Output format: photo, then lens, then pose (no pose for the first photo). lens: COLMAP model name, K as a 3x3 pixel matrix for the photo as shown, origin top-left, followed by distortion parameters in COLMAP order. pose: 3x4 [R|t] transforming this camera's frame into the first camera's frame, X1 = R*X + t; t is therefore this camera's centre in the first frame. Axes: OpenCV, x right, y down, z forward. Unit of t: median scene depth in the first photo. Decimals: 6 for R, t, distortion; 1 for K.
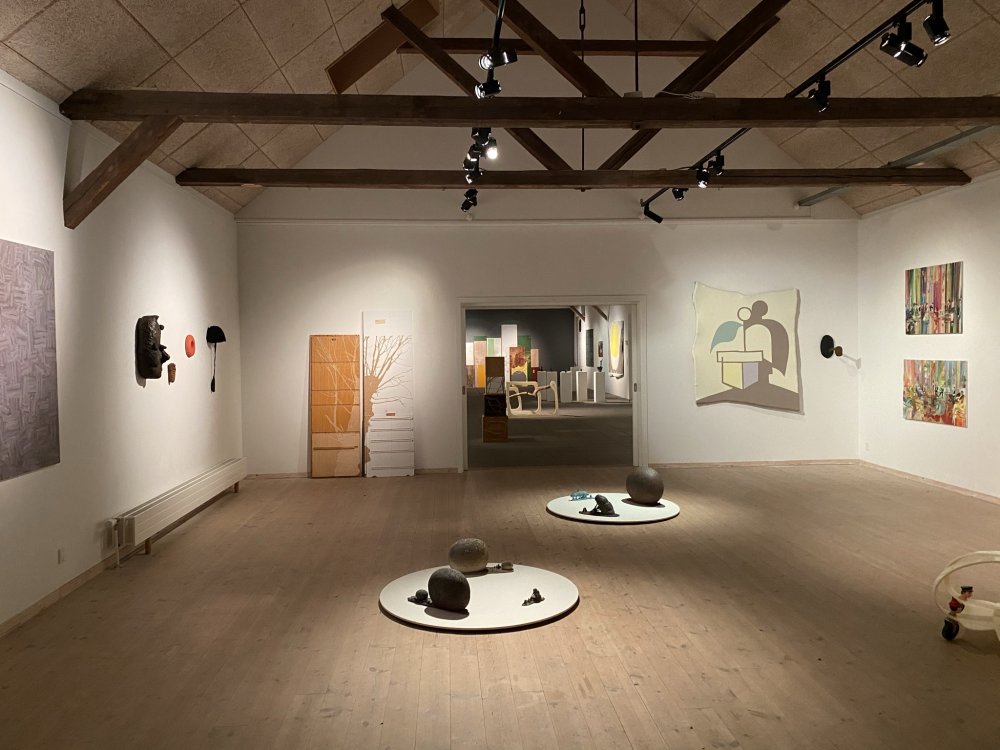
lens RADIAL K [[742.4, 0, 500.0], [0, 742.4, 375.0], [0, 0, 1]] dist [0.002710, 0.000165]
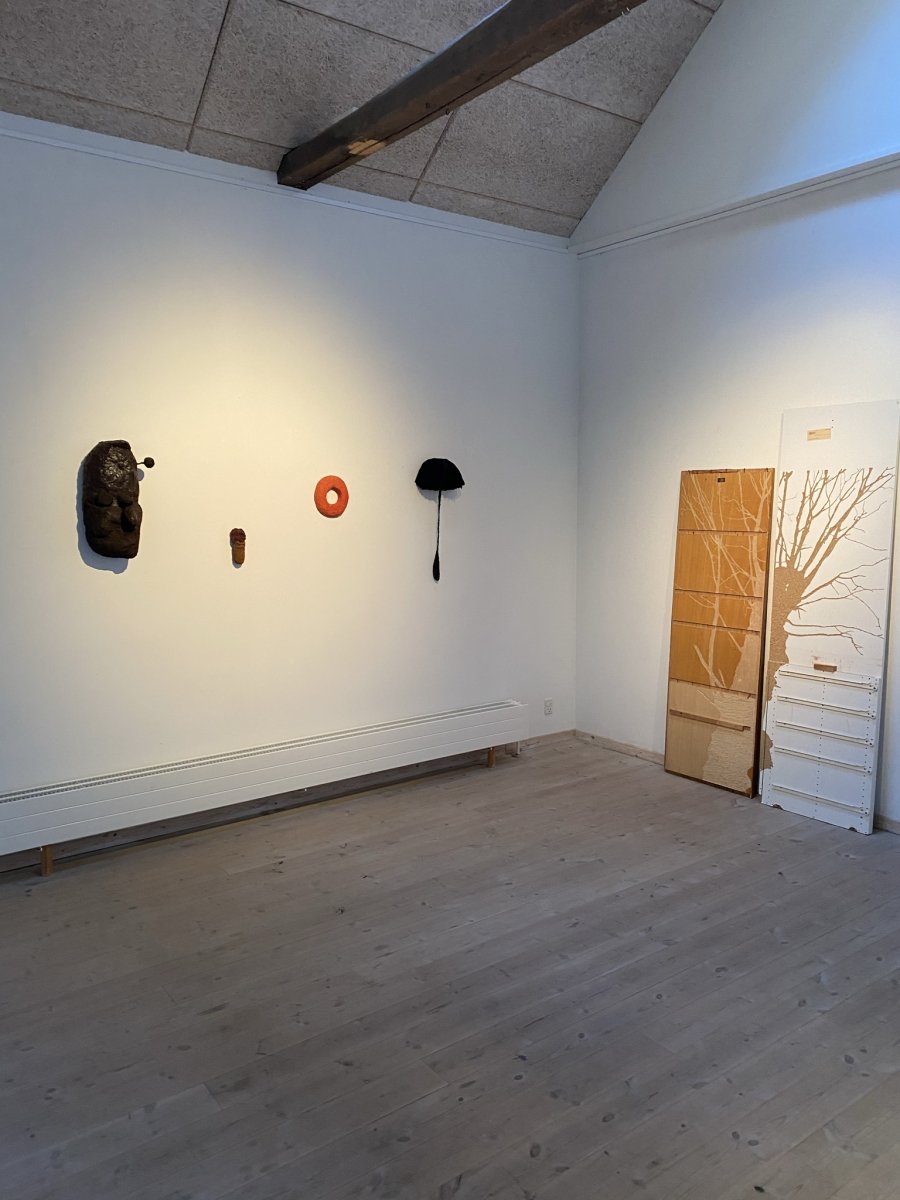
lens RADIAL K [[890.9, 0, 450.0], [0, 890.9, 600.0], [0, 0, 1]] dist [0.002710, 0.000165]
pose [[0.535828, 0.107048, -0.837513, 0.142459], [-0.029519, 0.993699, 0.108125, -0.029211], [0.843811, -0.033214, 0.535612, 0.575094]]
